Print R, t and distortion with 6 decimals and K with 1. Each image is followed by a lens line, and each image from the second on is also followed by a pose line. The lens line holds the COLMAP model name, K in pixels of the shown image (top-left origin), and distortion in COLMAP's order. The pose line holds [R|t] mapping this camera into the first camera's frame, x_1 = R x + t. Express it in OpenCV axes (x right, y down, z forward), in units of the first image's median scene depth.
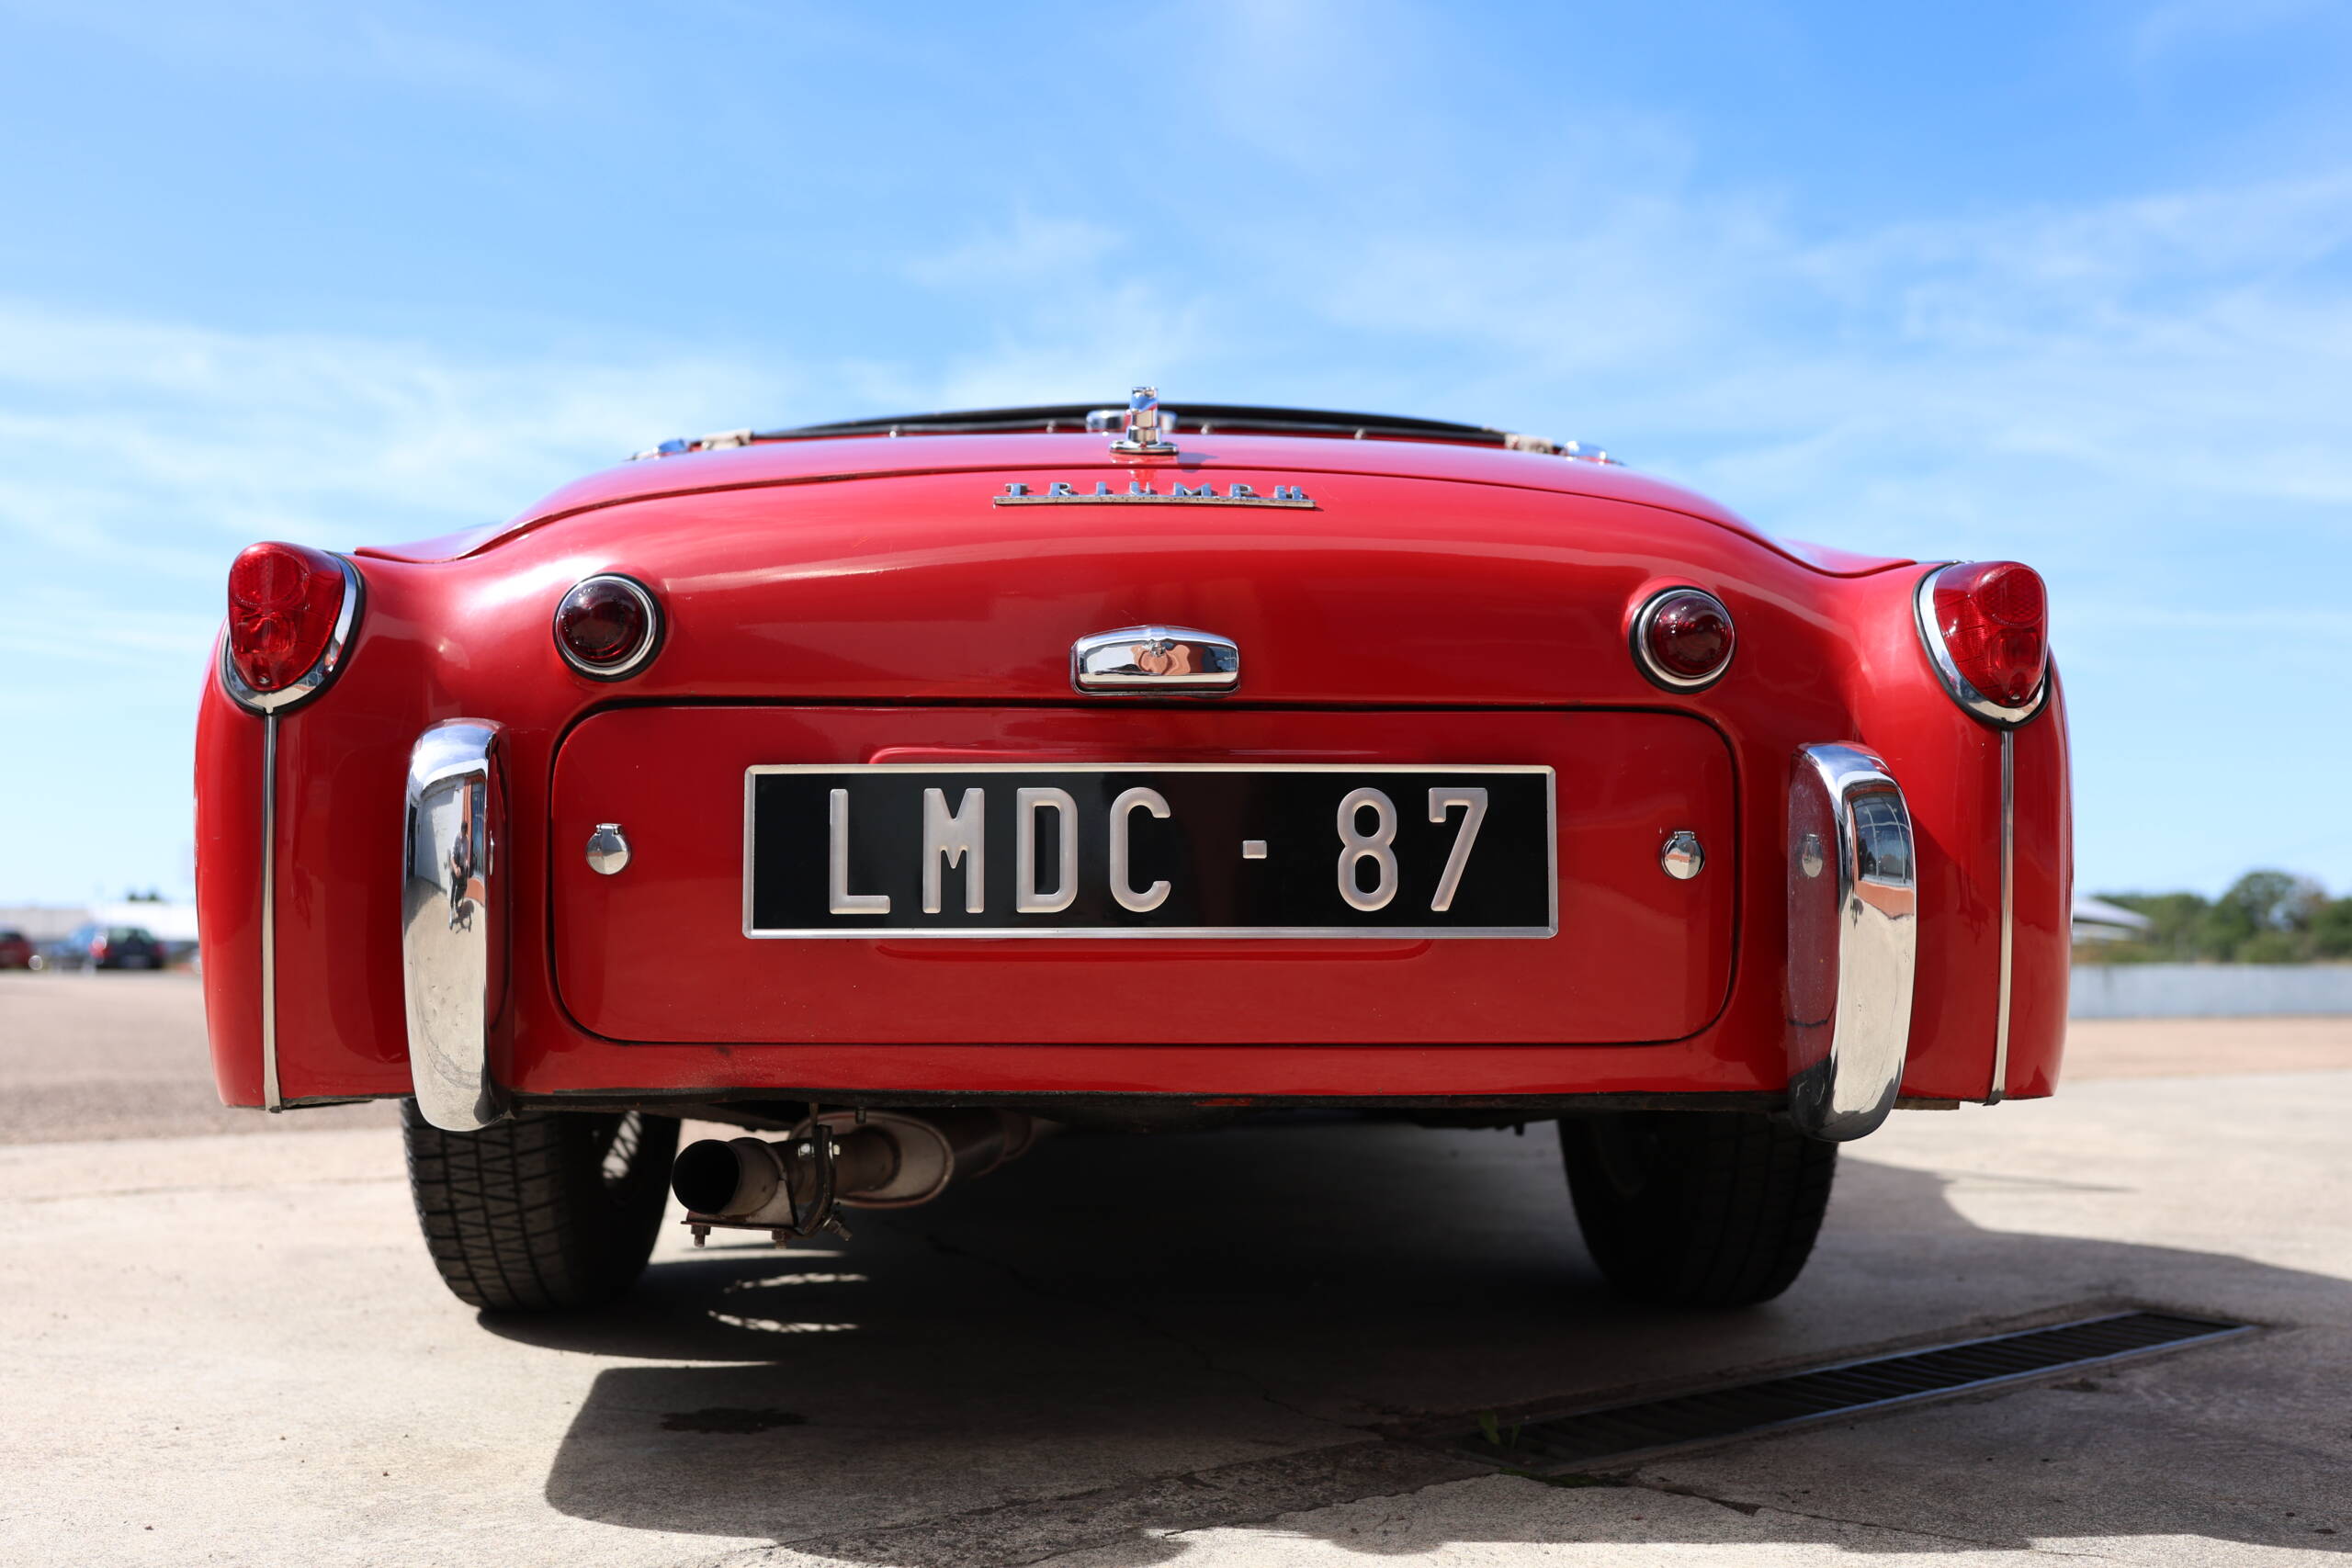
lens RADIAL K [[2108.8, 0, 1176.0], [0, 2108.8, 784.0], [0, 0, 1]] dist [0.011536, -0.015038]
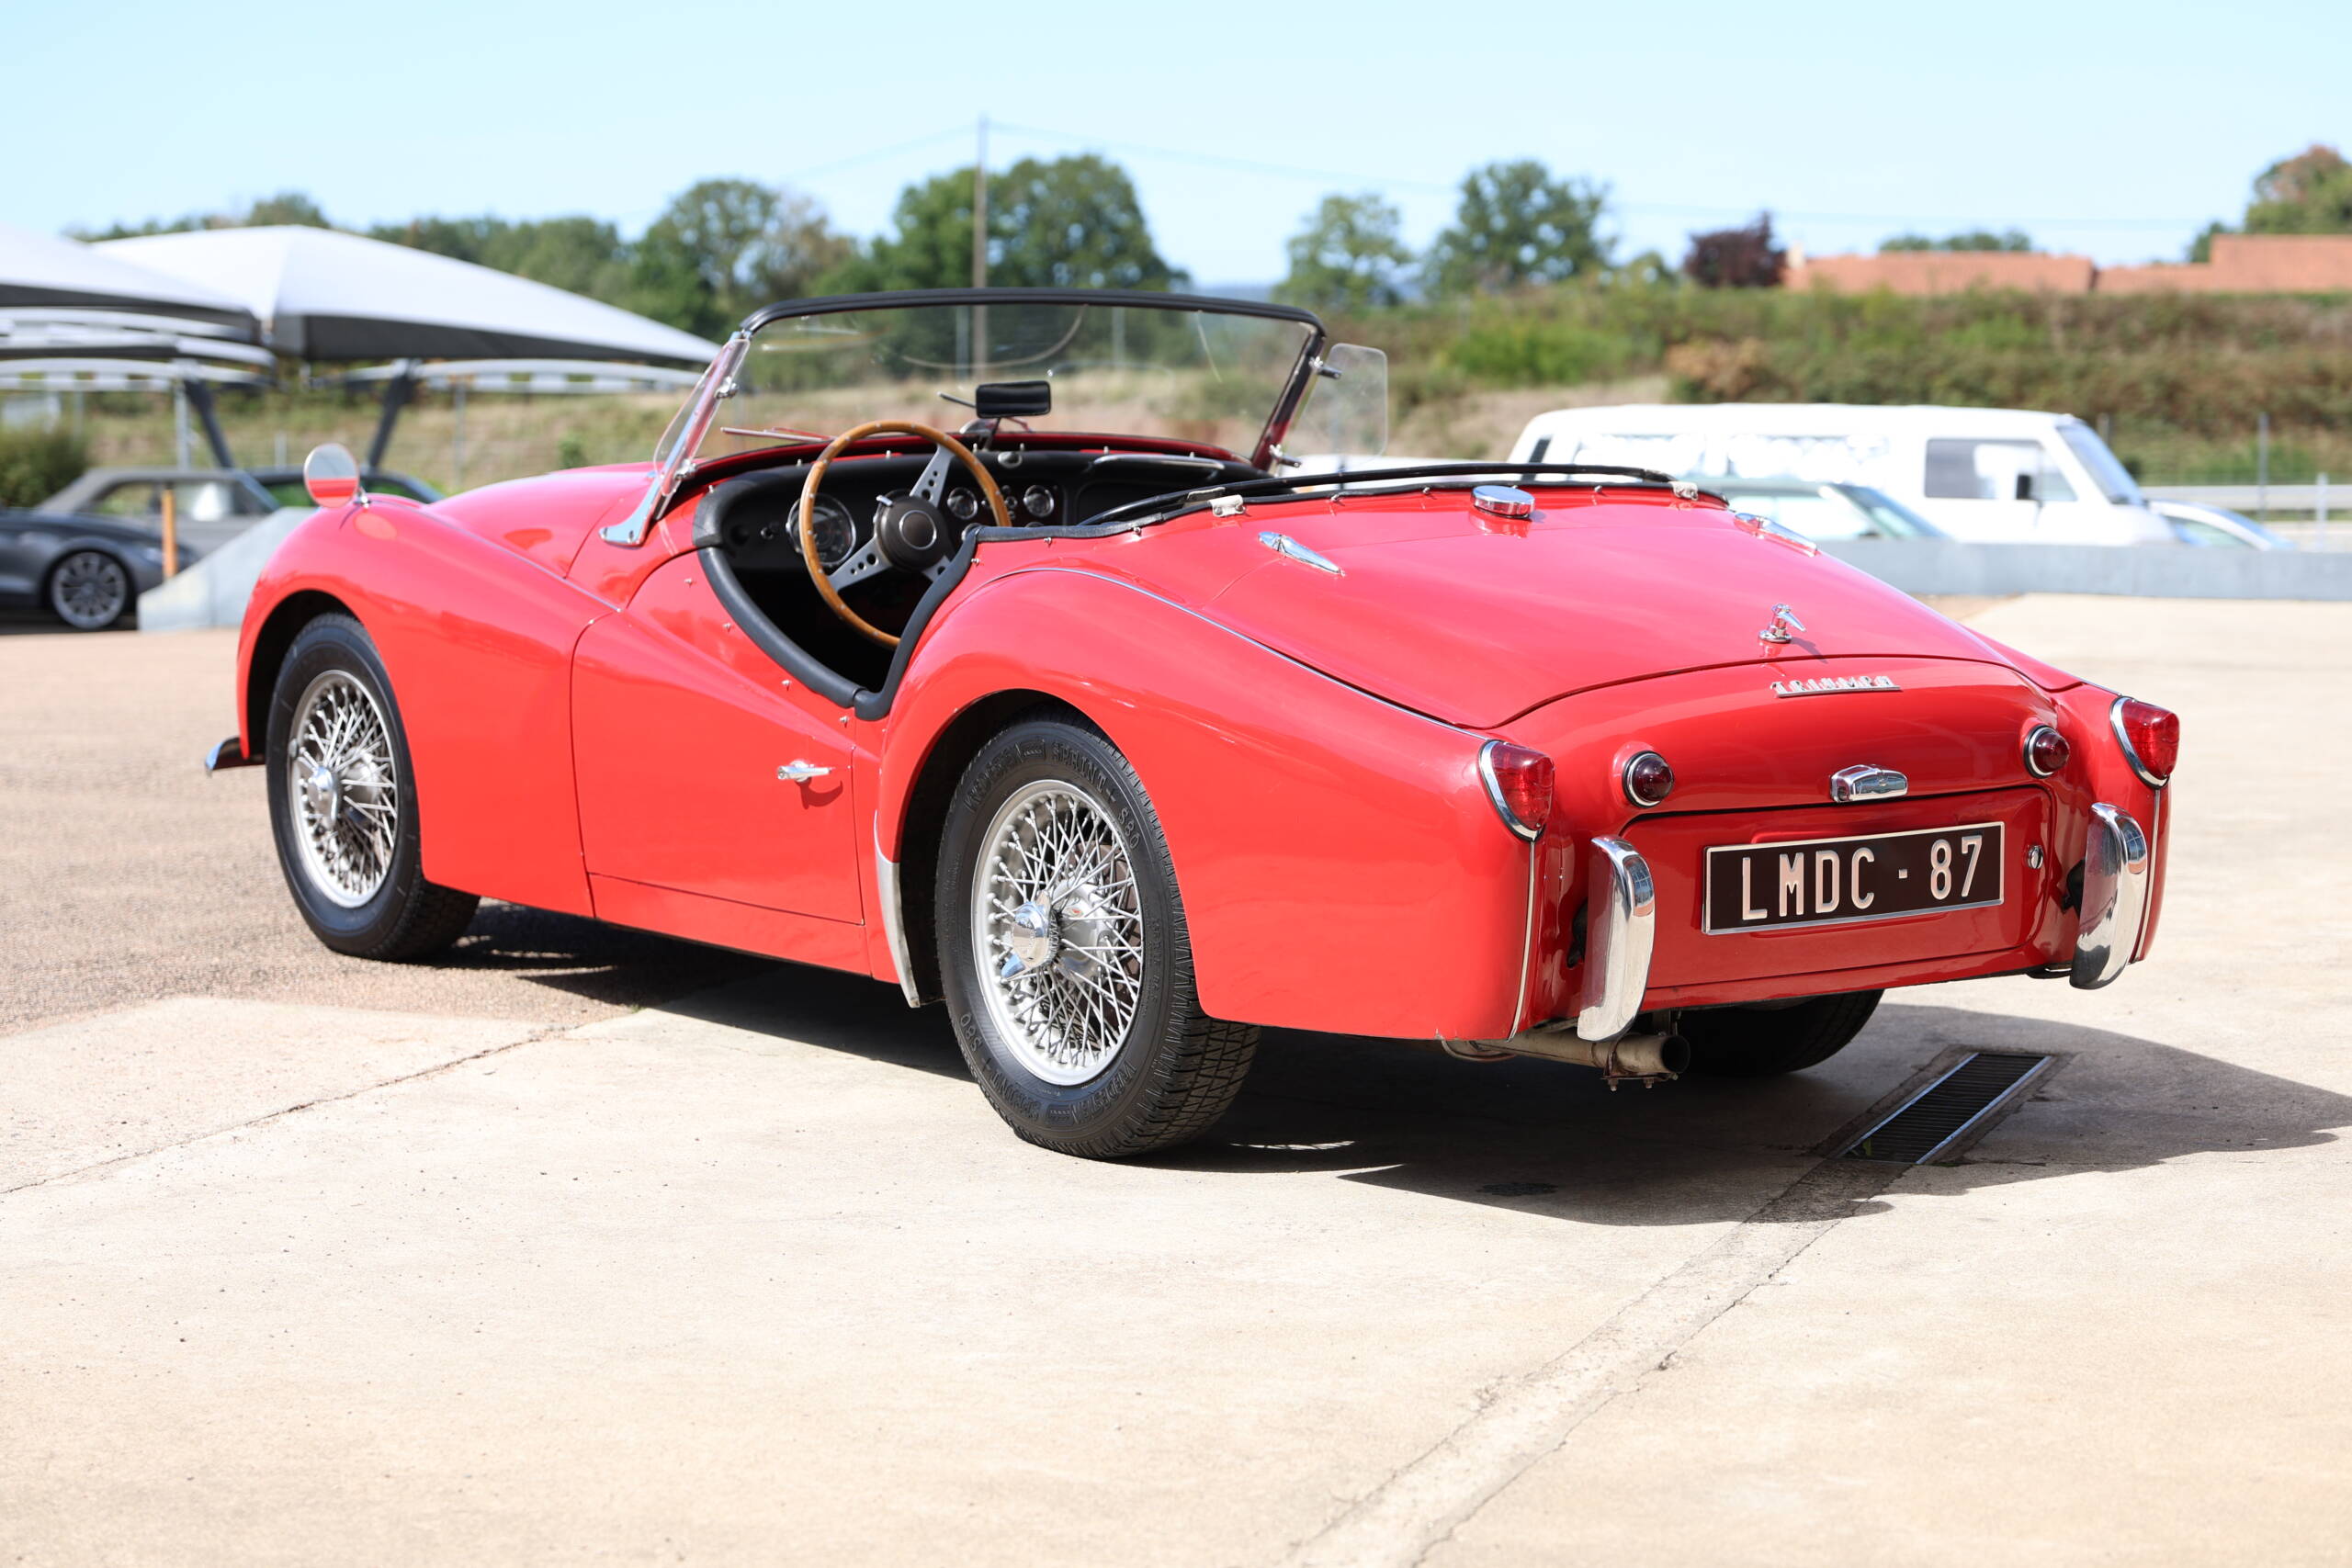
lens RADIAL K [[4702.5, 0, 1176.0], [0, 4702.5, 784.0], [0, 0, 1]] dist [-0.136050, 0.124874]
pose [[0.834683, -0.056270, 0.547849, -2.980680], [-0.041903, 0.985394, 0.165053, -0.761334], [-0.549134, -0.160724, 0.820134, -2.277808]]
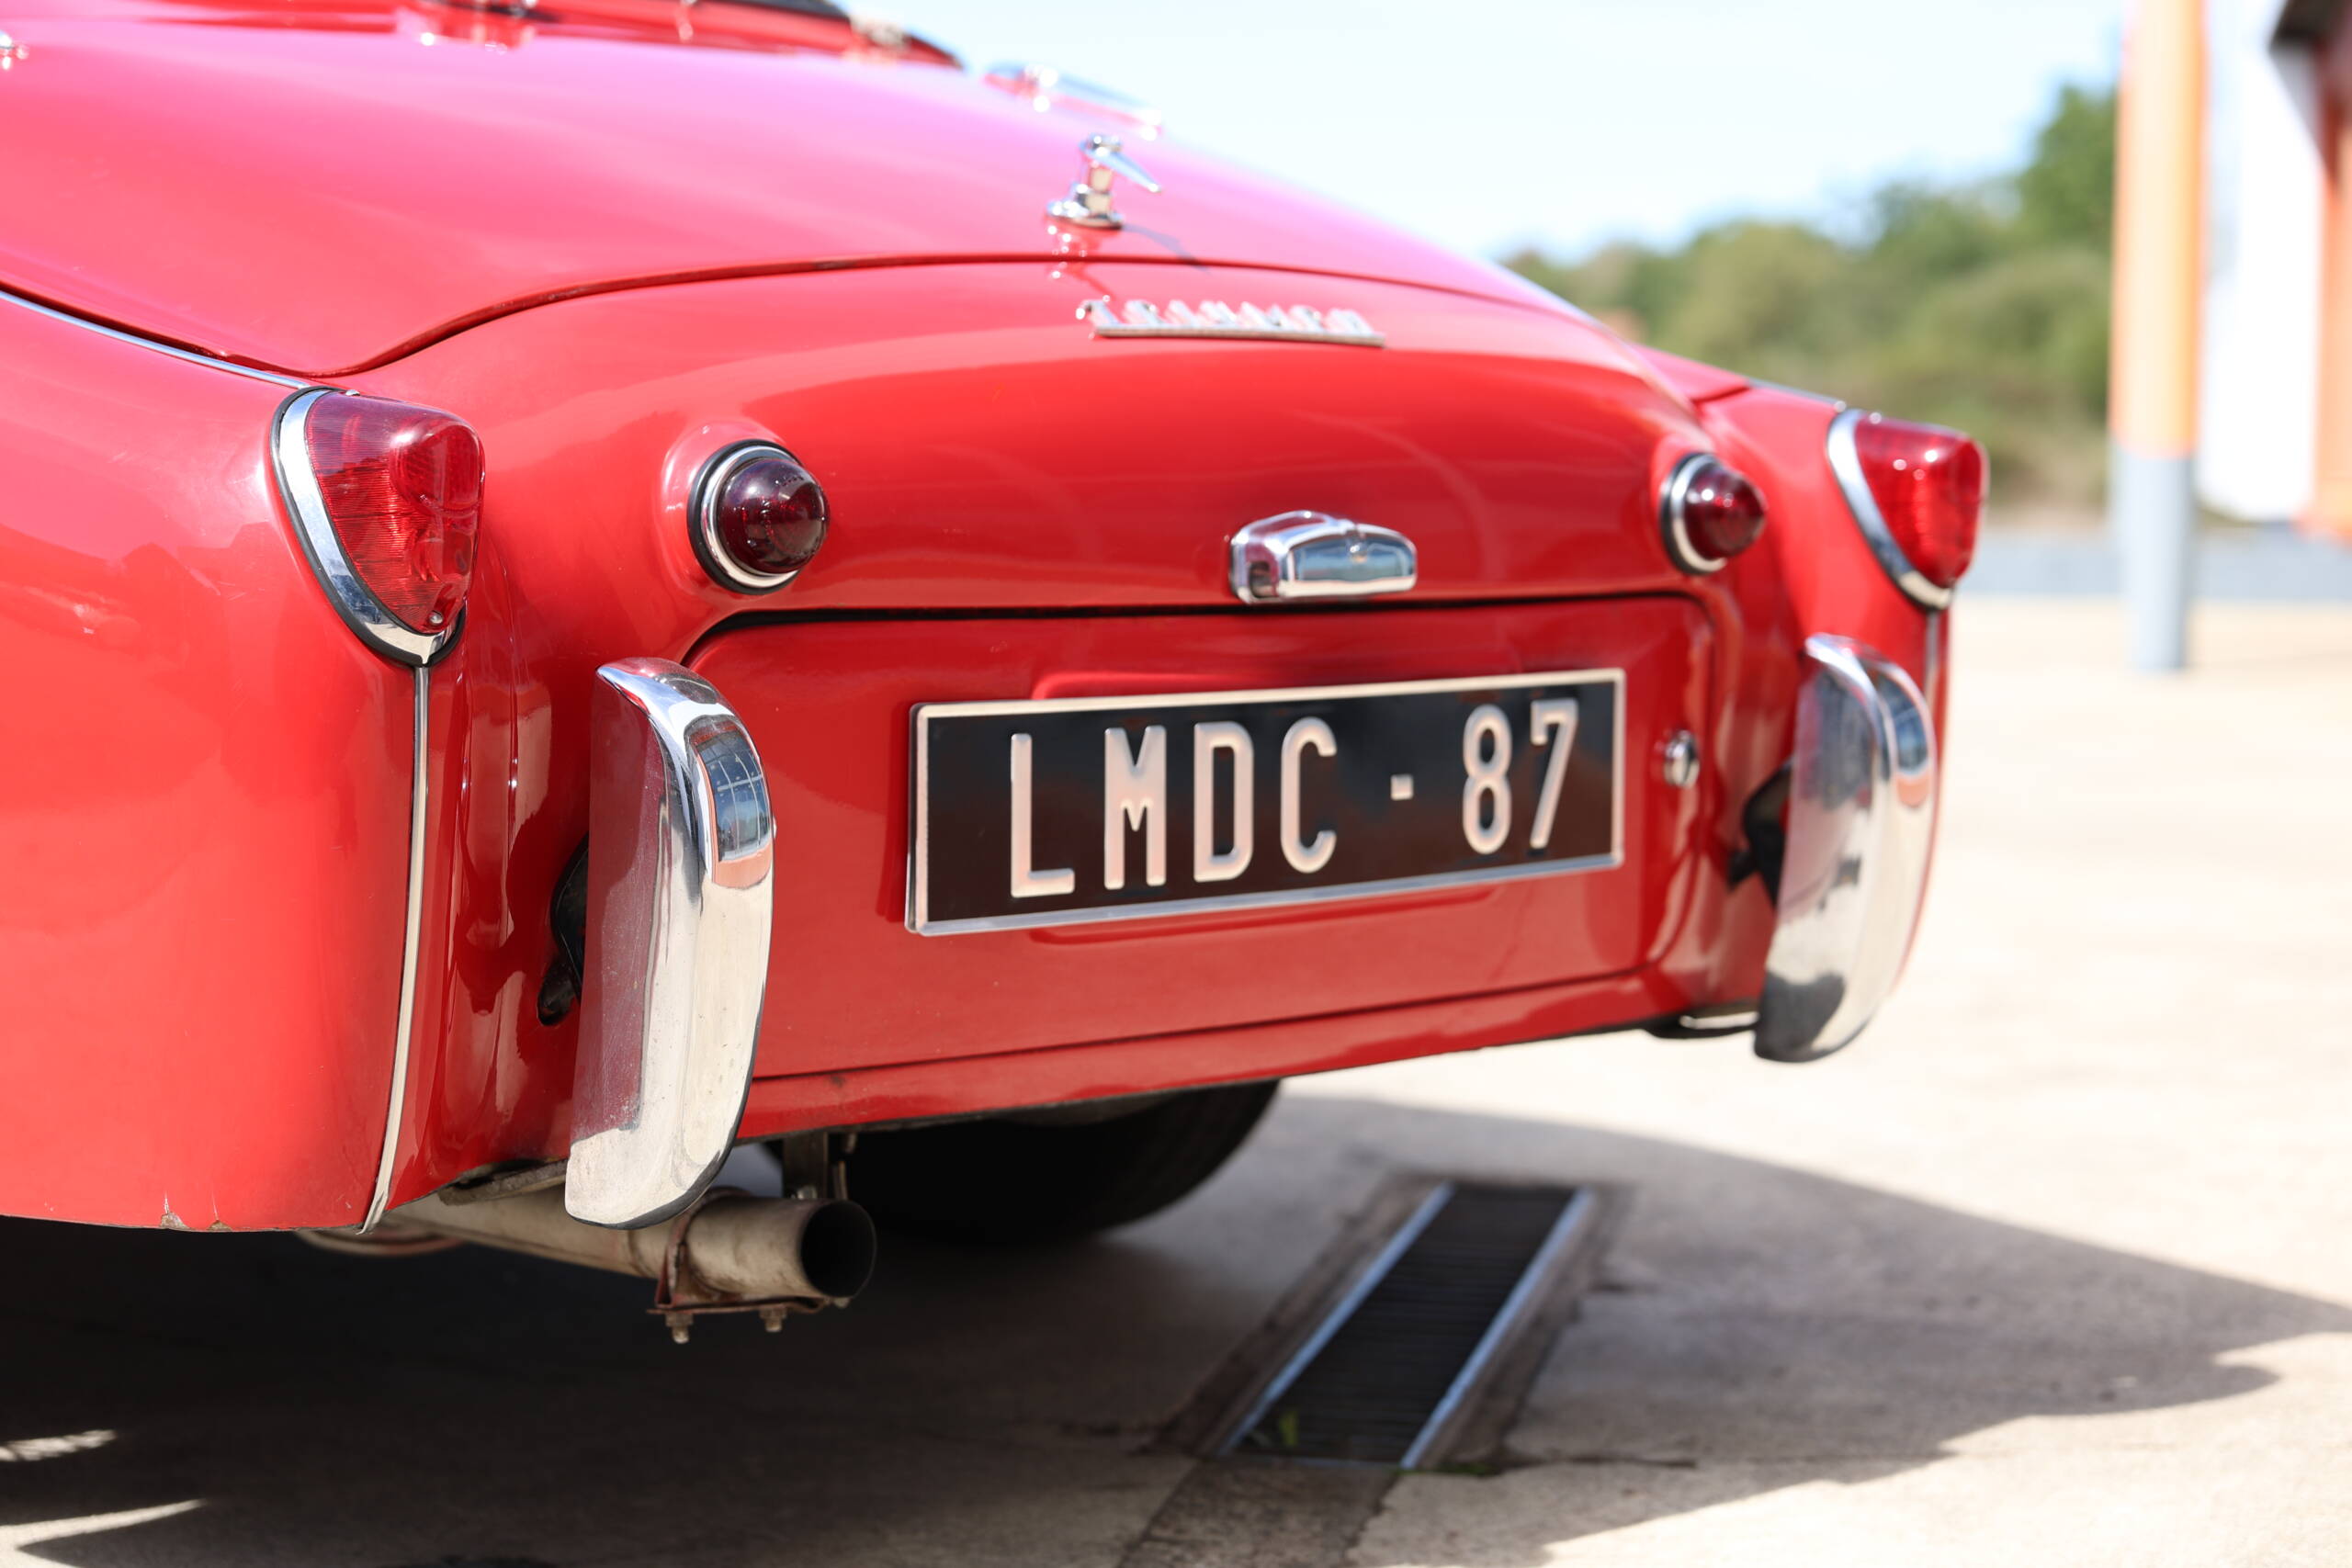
lens RADIAL K [[4418.6, 0, 1176.0], [0, 4418.6, 784.0], [0, 0, 1]] dist [-0.051690, -0.093432]
pose [[0.732780, -0.047775, 0.678786, -1.188789], [-0.064591, 0.988144, 0.139278, -0.203573], [-0.677393, -0.145904, 0.721007, -0.186316]]
